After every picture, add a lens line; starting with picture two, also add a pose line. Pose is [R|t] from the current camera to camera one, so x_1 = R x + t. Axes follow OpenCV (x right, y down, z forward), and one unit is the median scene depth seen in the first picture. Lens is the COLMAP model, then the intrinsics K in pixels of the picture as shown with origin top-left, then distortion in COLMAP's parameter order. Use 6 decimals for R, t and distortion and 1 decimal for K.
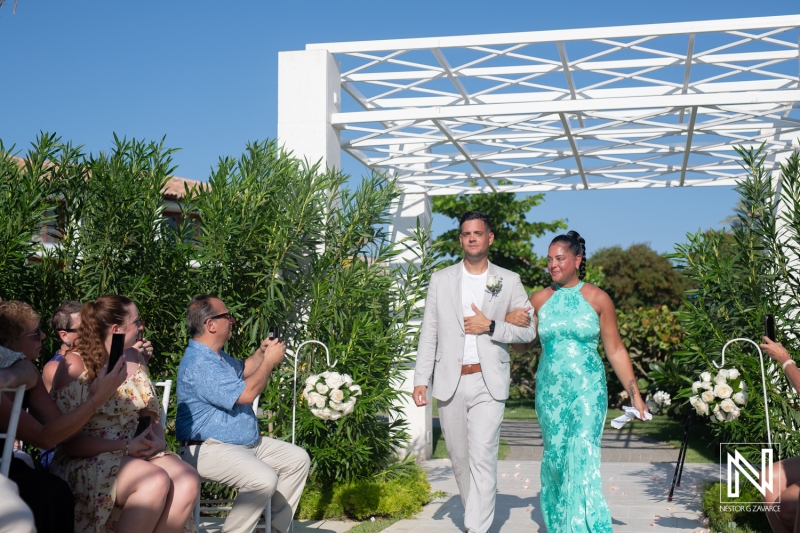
lens RADIAL K [[1092.6, 0, 400.0], [0, 1092.6, 266.5], [0, 0, 1]] dist [-0.017174, 0.013269]
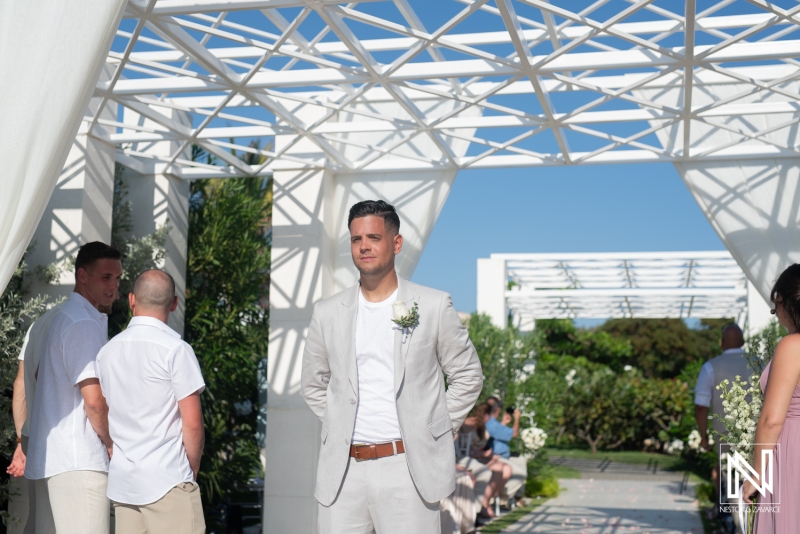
lens RADIAL K [[1092.6, 0, 400.0], [0, 1092.6, 267.0], [0, 0, 1]] dist [-0.017174, 0.013269]
pose [[0.999846, 0.011376, -0.013355, -0.212333], [-0.011911, 0.999101, -0.040694, -0.098198], [0.012880, 0.040847, 0.999082, -0.887617]]
